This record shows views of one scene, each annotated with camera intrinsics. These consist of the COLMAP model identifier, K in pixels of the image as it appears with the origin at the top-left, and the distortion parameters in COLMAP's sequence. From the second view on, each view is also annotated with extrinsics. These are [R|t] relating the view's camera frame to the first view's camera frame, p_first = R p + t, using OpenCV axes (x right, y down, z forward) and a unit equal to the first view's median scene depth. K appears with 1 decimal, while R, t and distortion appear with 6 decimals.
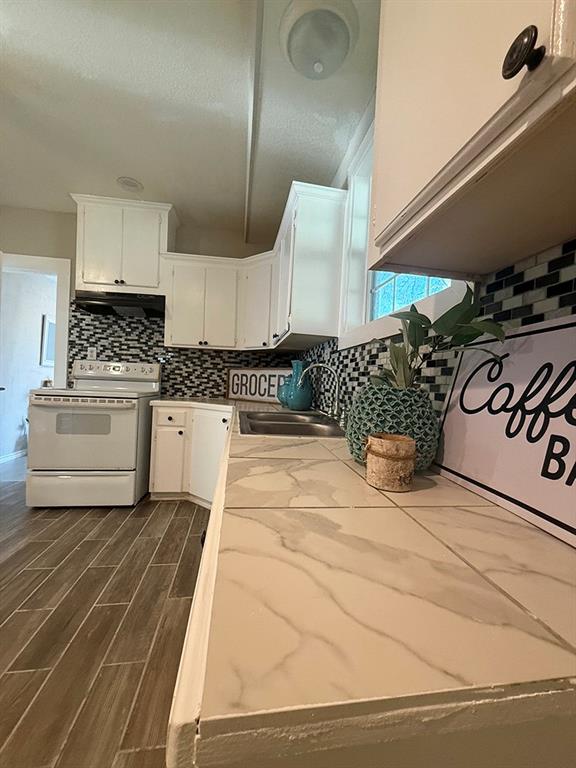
lens RADIAL K [[305.3, 0, 283.8], [0, 305.3, 389.3], [0, 0, 1]] dist [-0.001492, 0.000692]
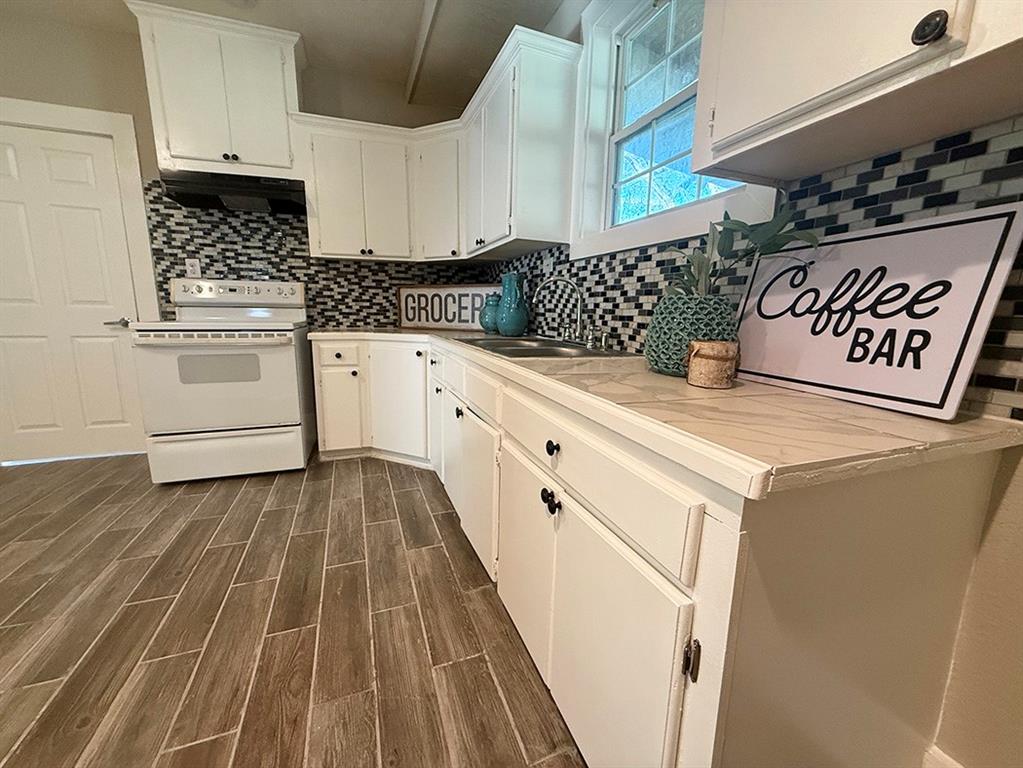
lens RADIAL K [[406.7, 0, 502.1], [0, 406.7, 387.3], [0, 0, 1]] dist [-0.001492, 0.000692]
pose [[0.980246, -0.066212, 0.186371, -0.153290], [0.033063, 0.983897, 0.175649, 0.008331], [-0.195000, -0.166017, 0.966651, -0.063875]]
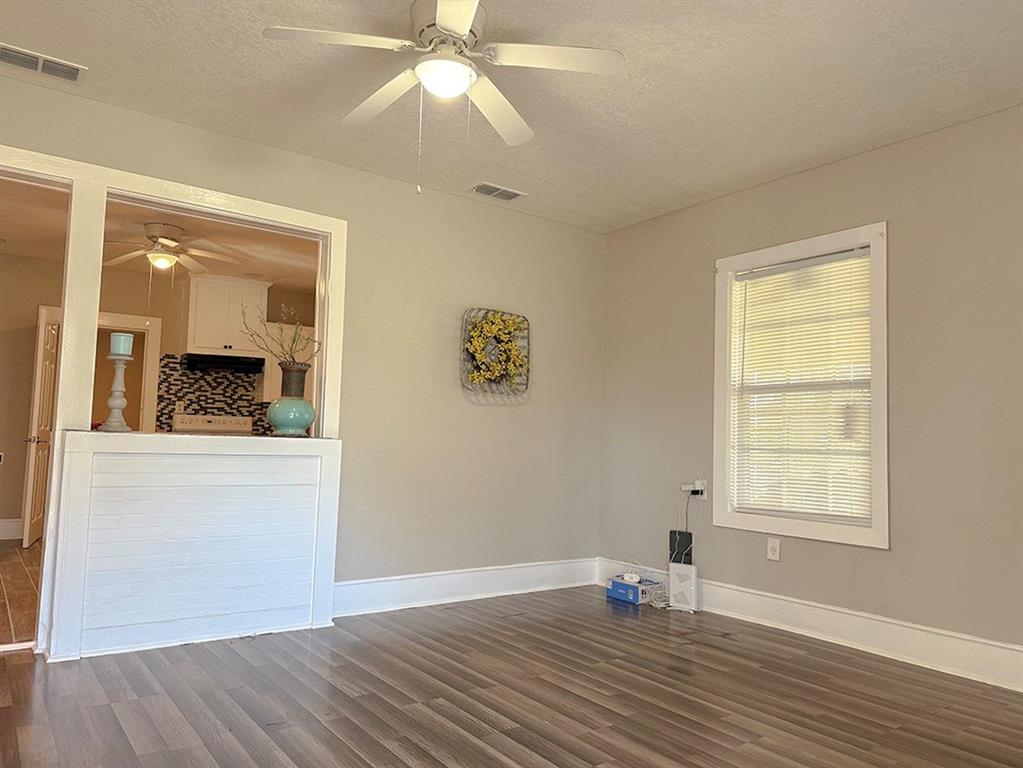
lens RADIAL K [[741.8, 0, 517.0], [0, 741.8, 385.2], [0, 0, 1]] dist [0.014661, -0.050586]
pose [[0.879105, 0.011199, 0.476497, -0.913460], [0.025162, 0.997239, -0.069860, 0.015845], [-0.475964, 0.073404, 0.876396, -1.975614]]
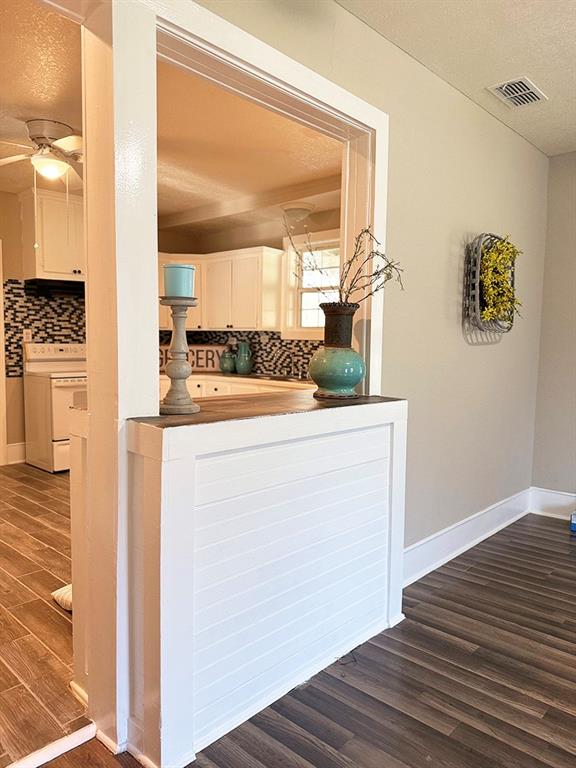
lens RADIAL K [[556.9, 0, 284.6], [0, 556.9, 388.5], [0, 0, 1]] dist [0.014661, -0.050586]
pose [[0.783352, -0.087699, 0.615360, -1.225403], [0.035097, 0.994658, 0.097077, -0.102296], [-0.620586, -0.054448, 0.782246, -1.062049]]
